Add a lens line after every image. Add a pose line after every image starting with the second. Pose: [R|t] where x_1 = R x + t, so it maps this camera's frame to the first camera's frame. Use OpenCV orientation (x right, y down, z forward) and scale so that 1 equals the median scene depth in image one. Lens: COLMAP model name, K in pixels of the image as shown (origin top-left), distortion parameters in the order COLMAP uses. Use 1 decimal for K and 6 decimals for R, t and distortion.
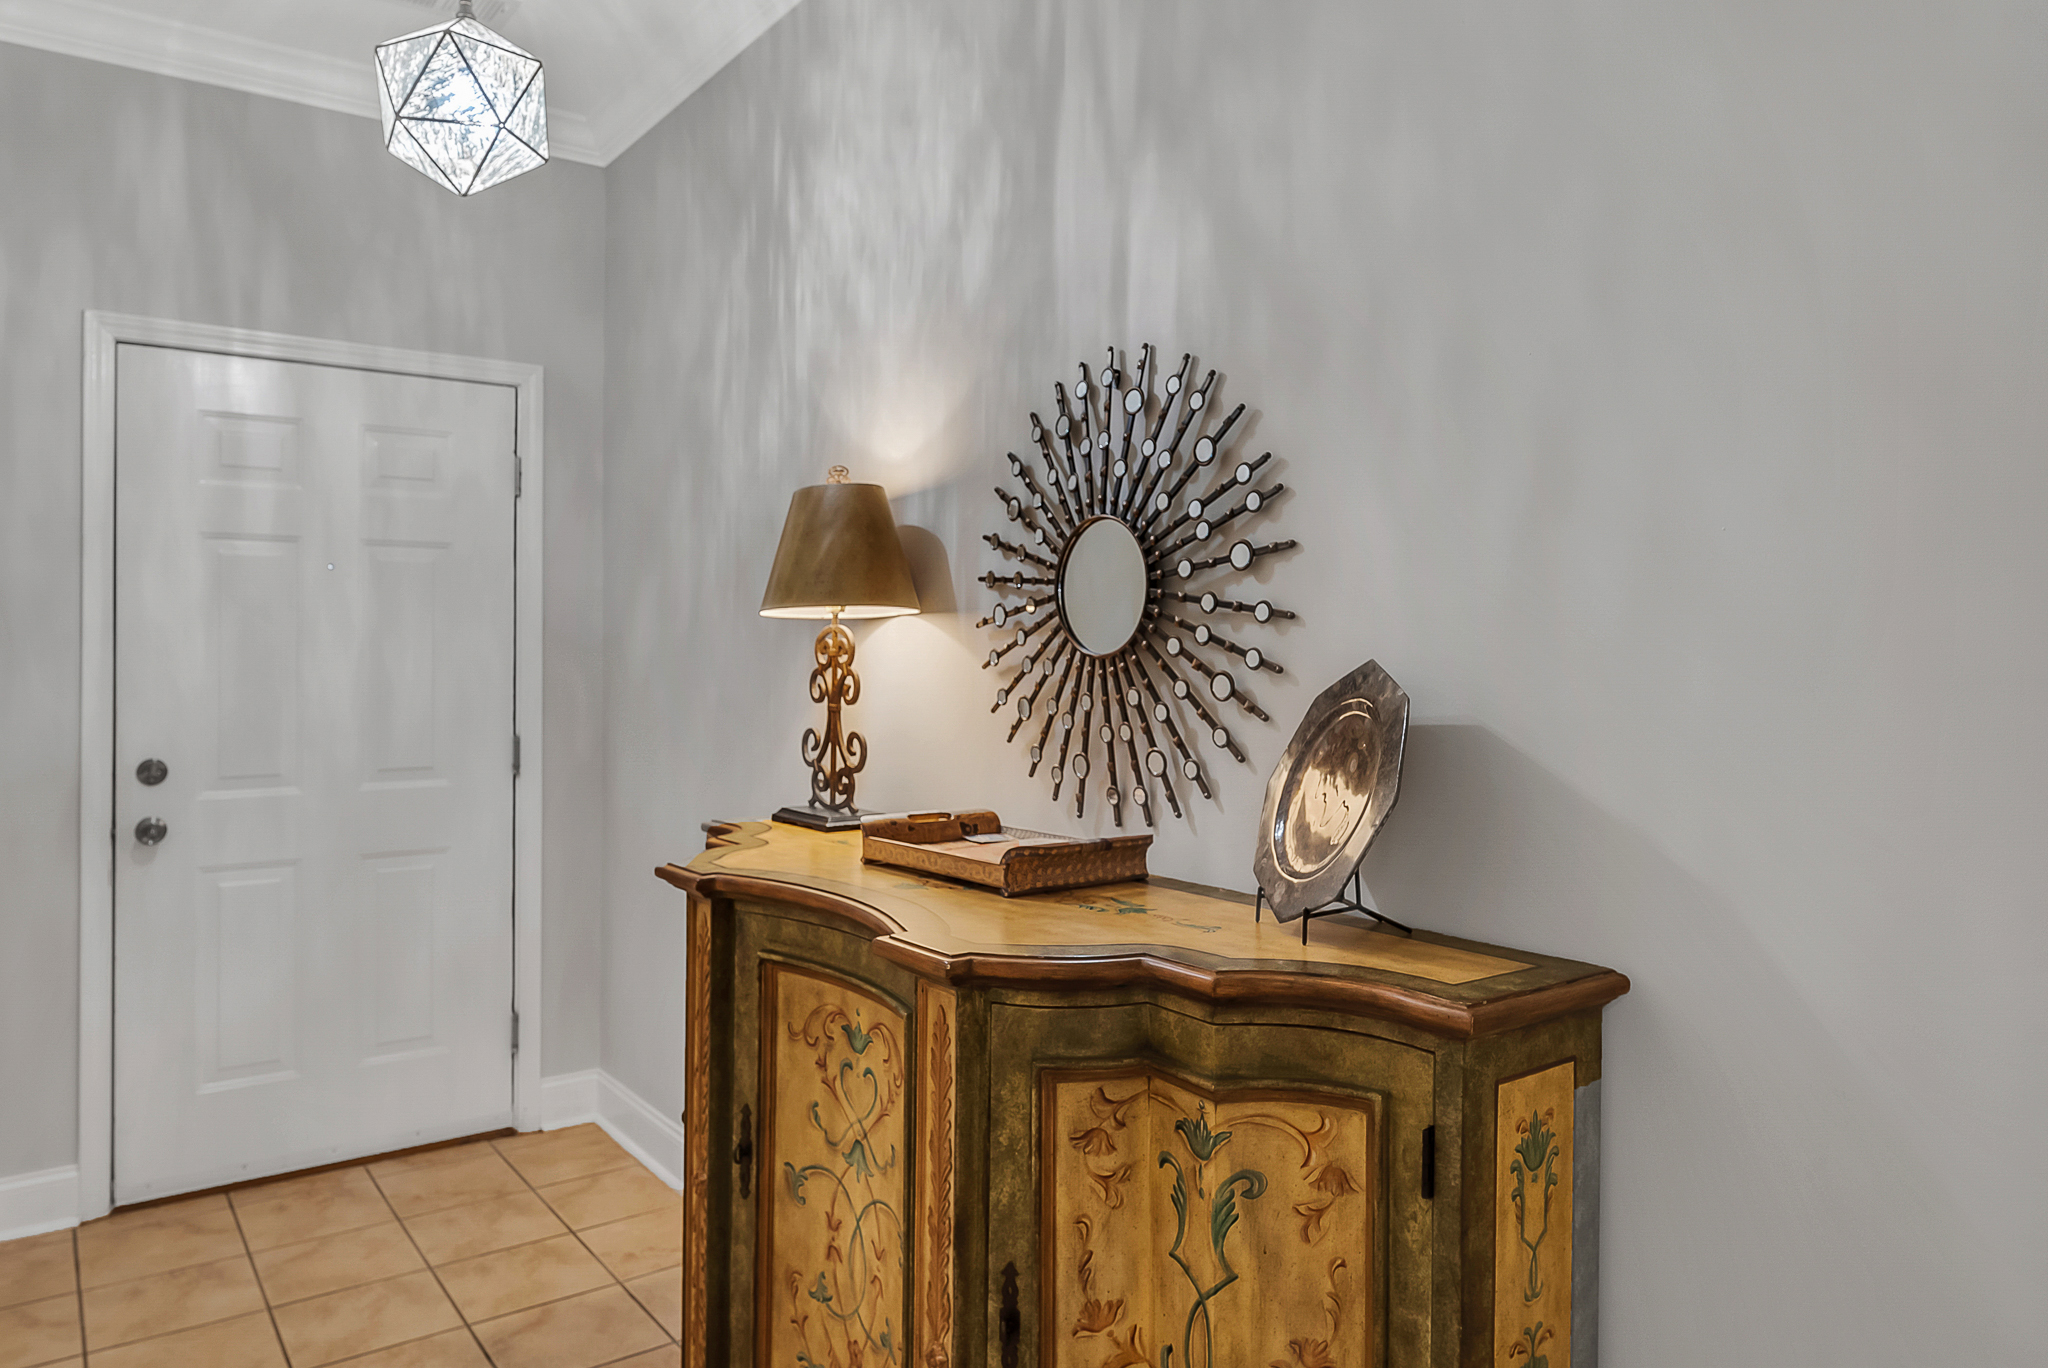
lens RADIAL K [[1362.5, 0, 1035.2], [0, 1362.5, 678.5], [0, 0, 1]] dist [0.006695, 0.000045]
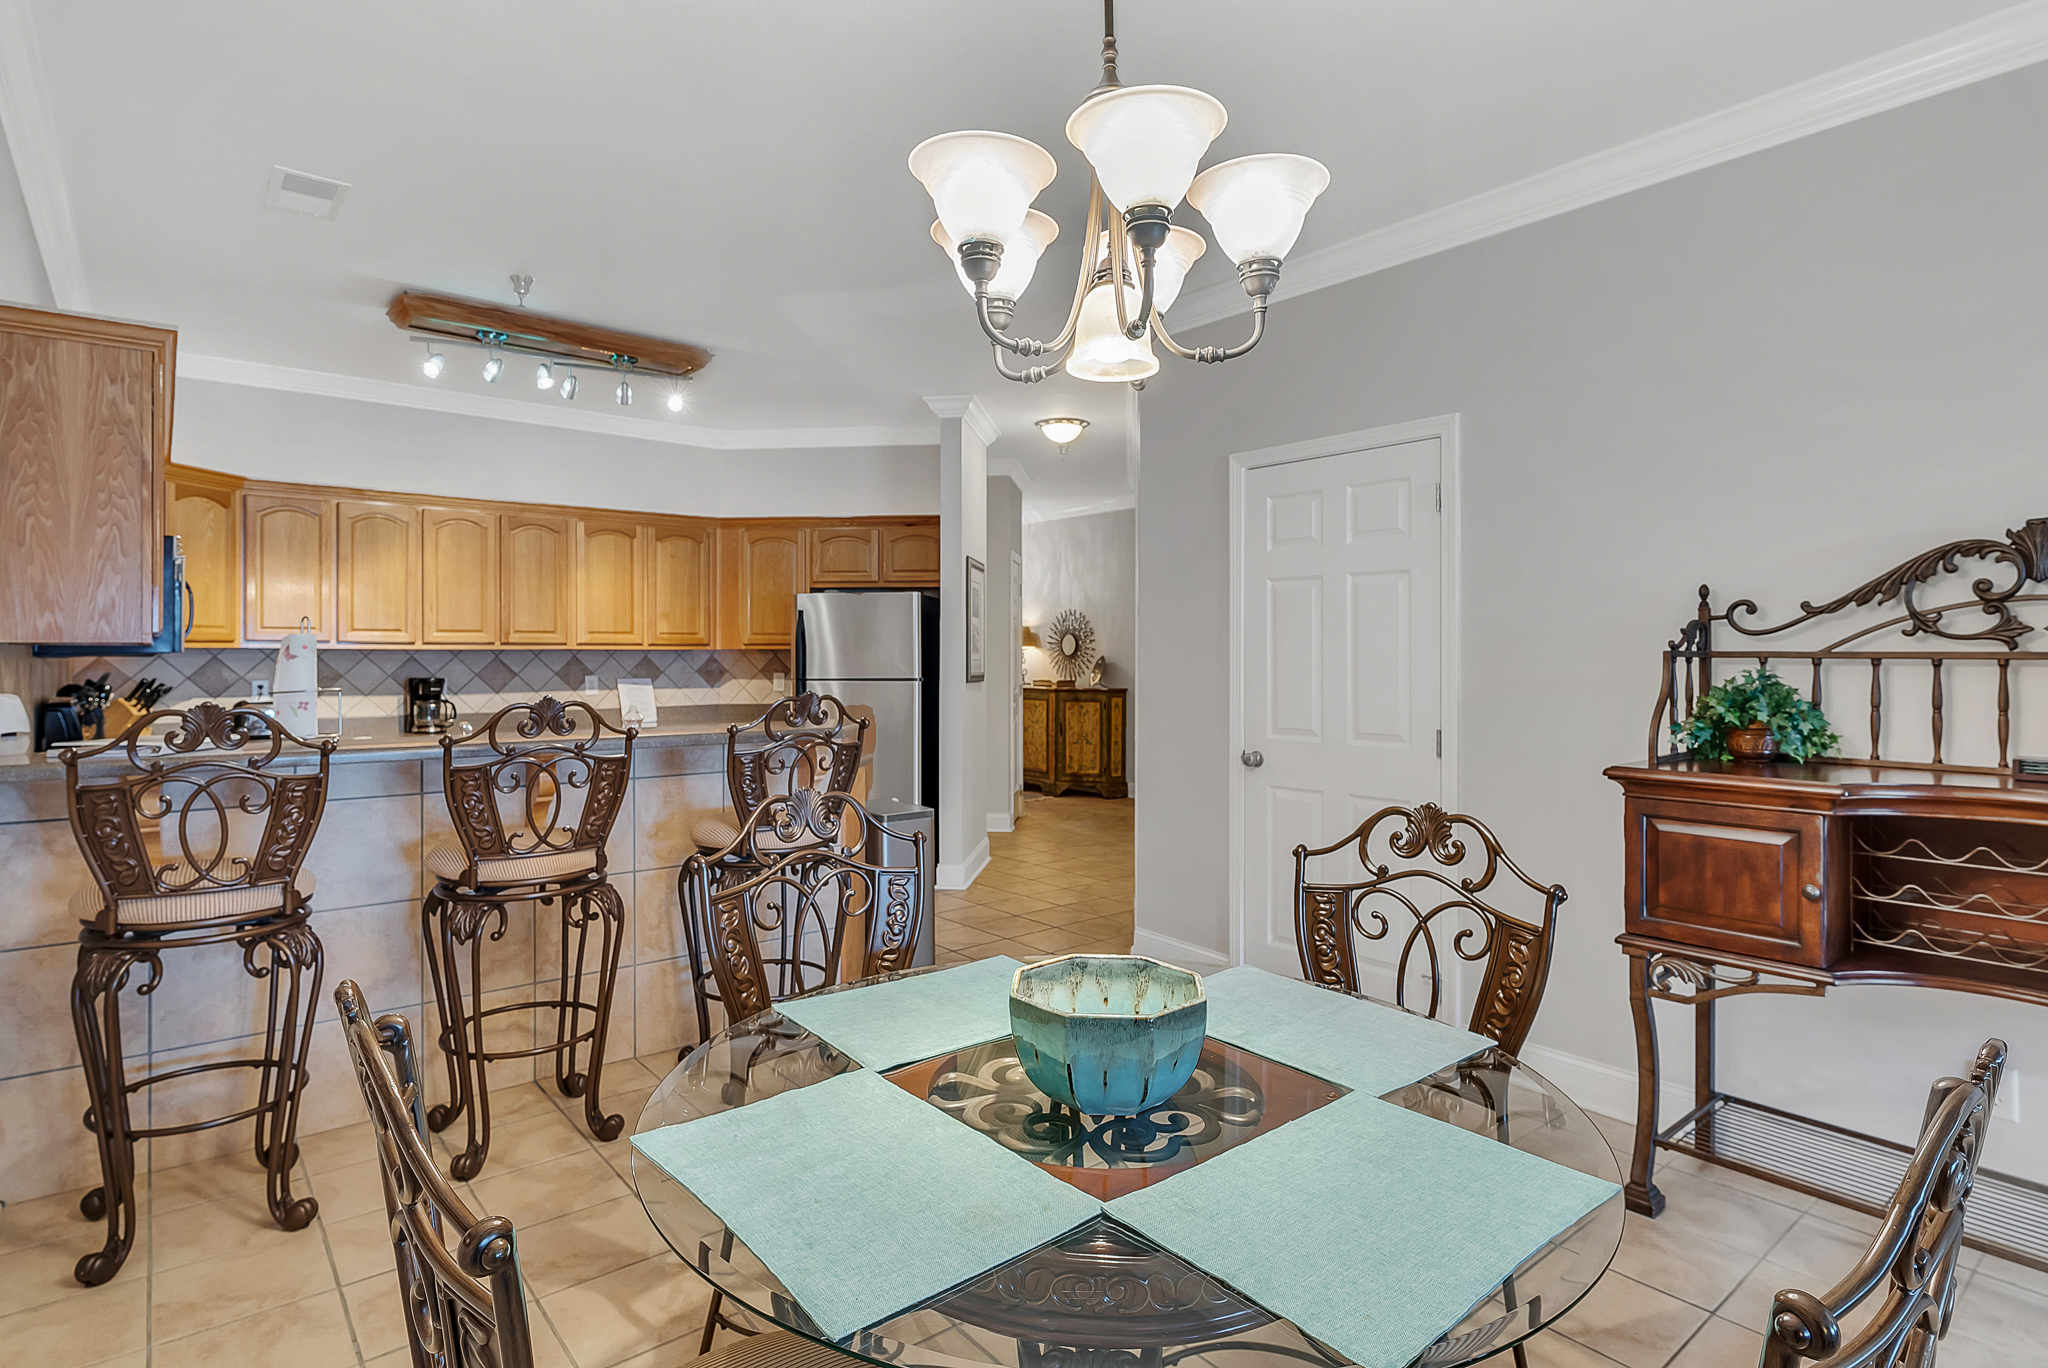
lens RADIAL K [[1057.6, 0, 1050.4], [0, 1057.6, 636.5], [0, 0, 1]] dist [-0.005410, 0.001226]
pose [[0.997085, 0.001070, 0.076290, -0.468119], [0.002223, 0.999070, -0.043072, 0.124939], [-0.076265, 0.043116, 0.996155, -4.486280]]
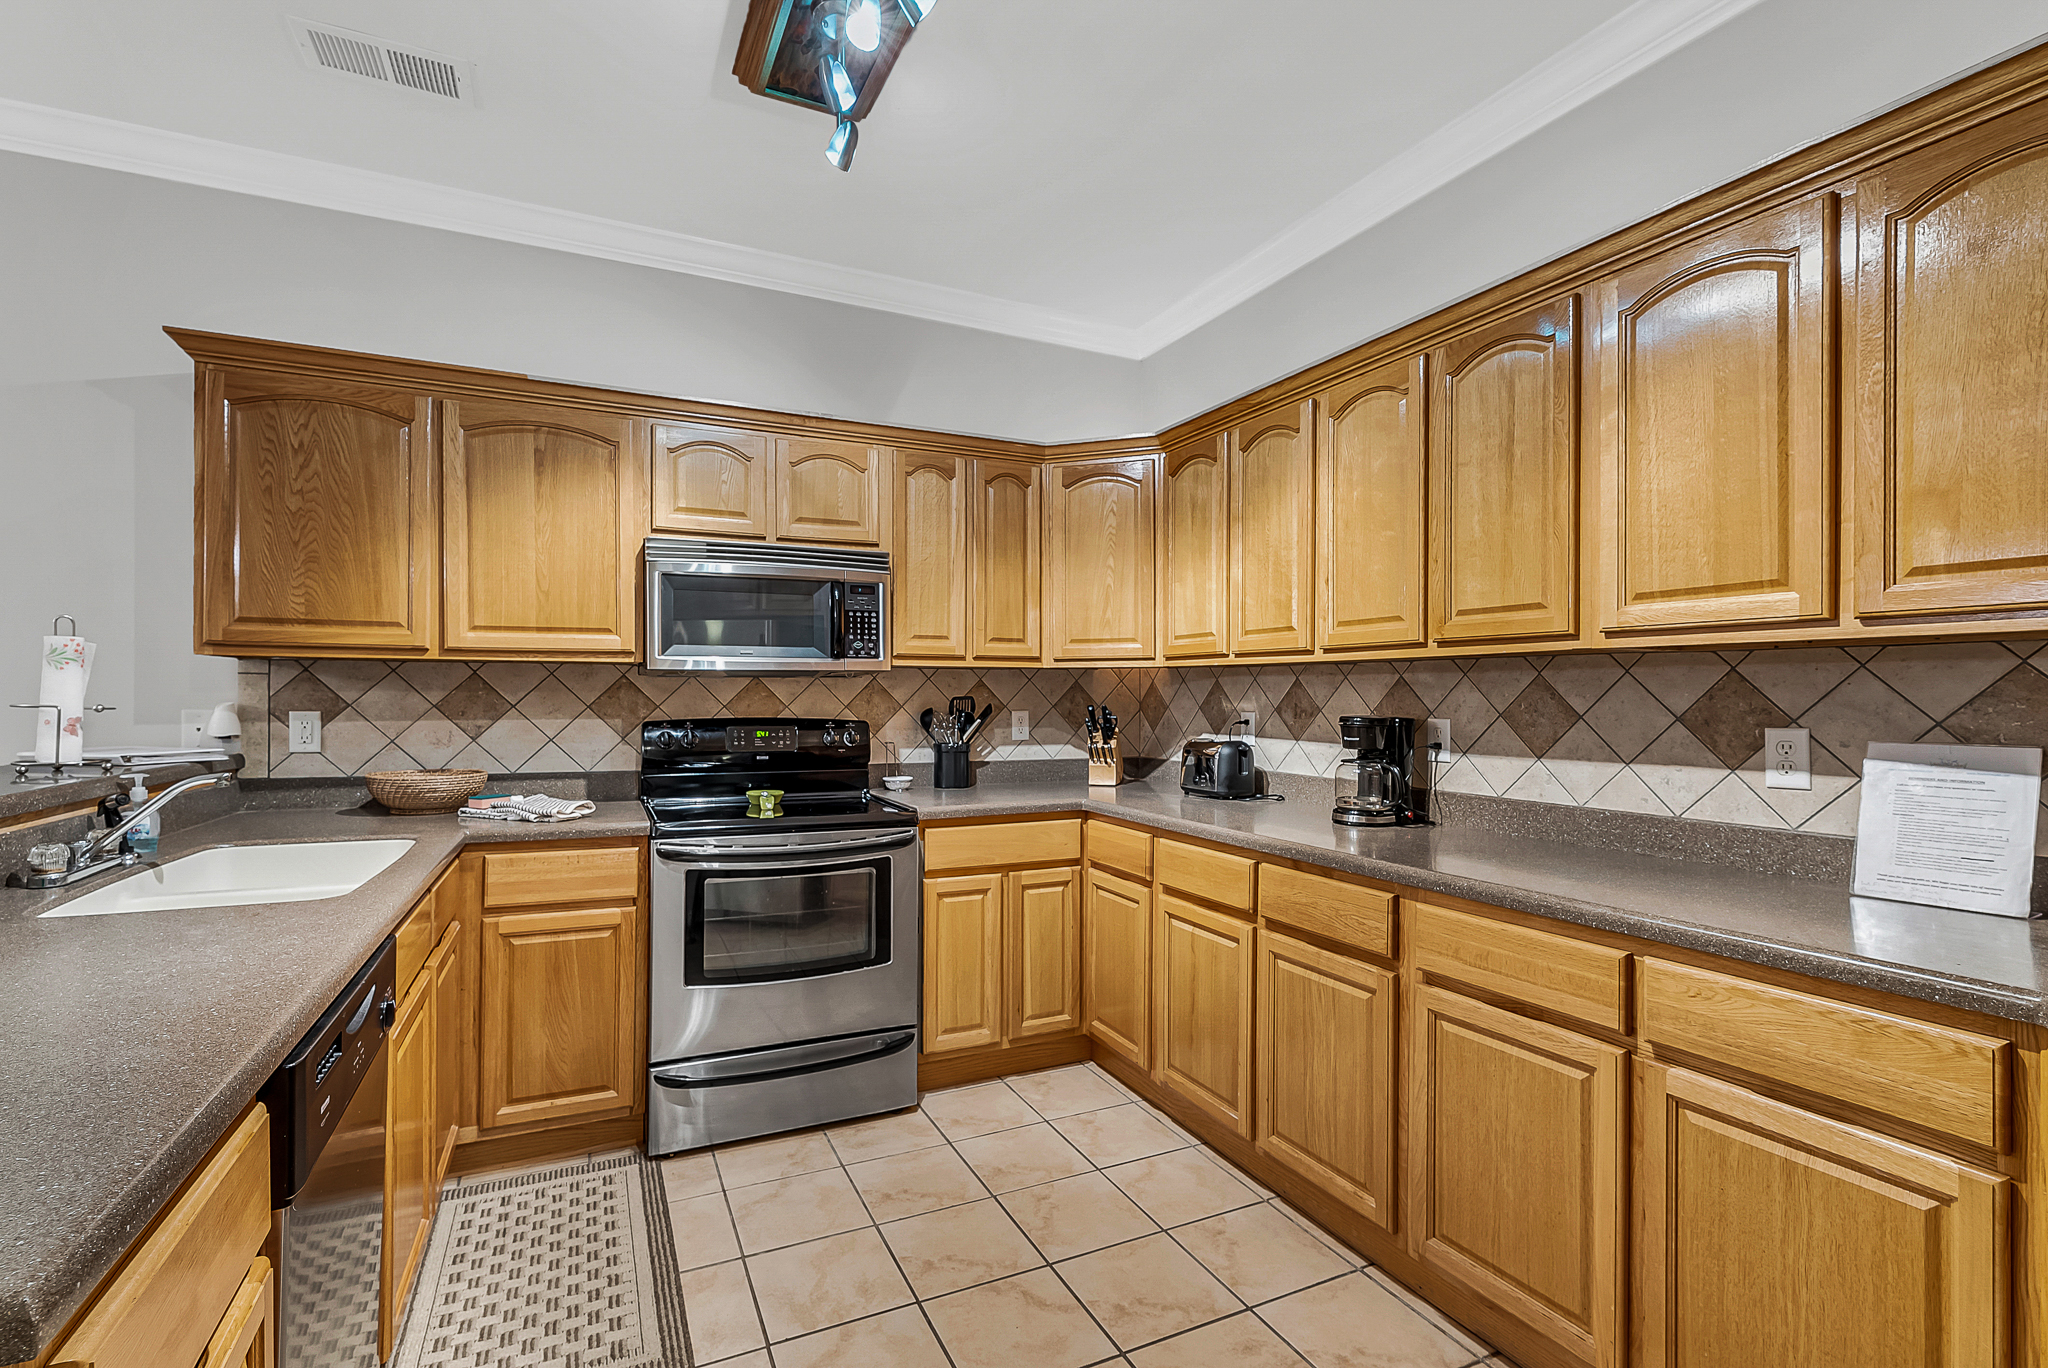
lens RADIAL K [[918.6, 0, 1021.6], [0, 918.6, 695.1], [0, 0, 1]] dist [-0.000991, -0.000534]
pose [[-0.191727, 0.000682, -0.981448, -0.574930], [-0.029089, 0.999556, 0.006377, 0.083671], [0.981017, 0.029772, -0.191622, -1.607030]]
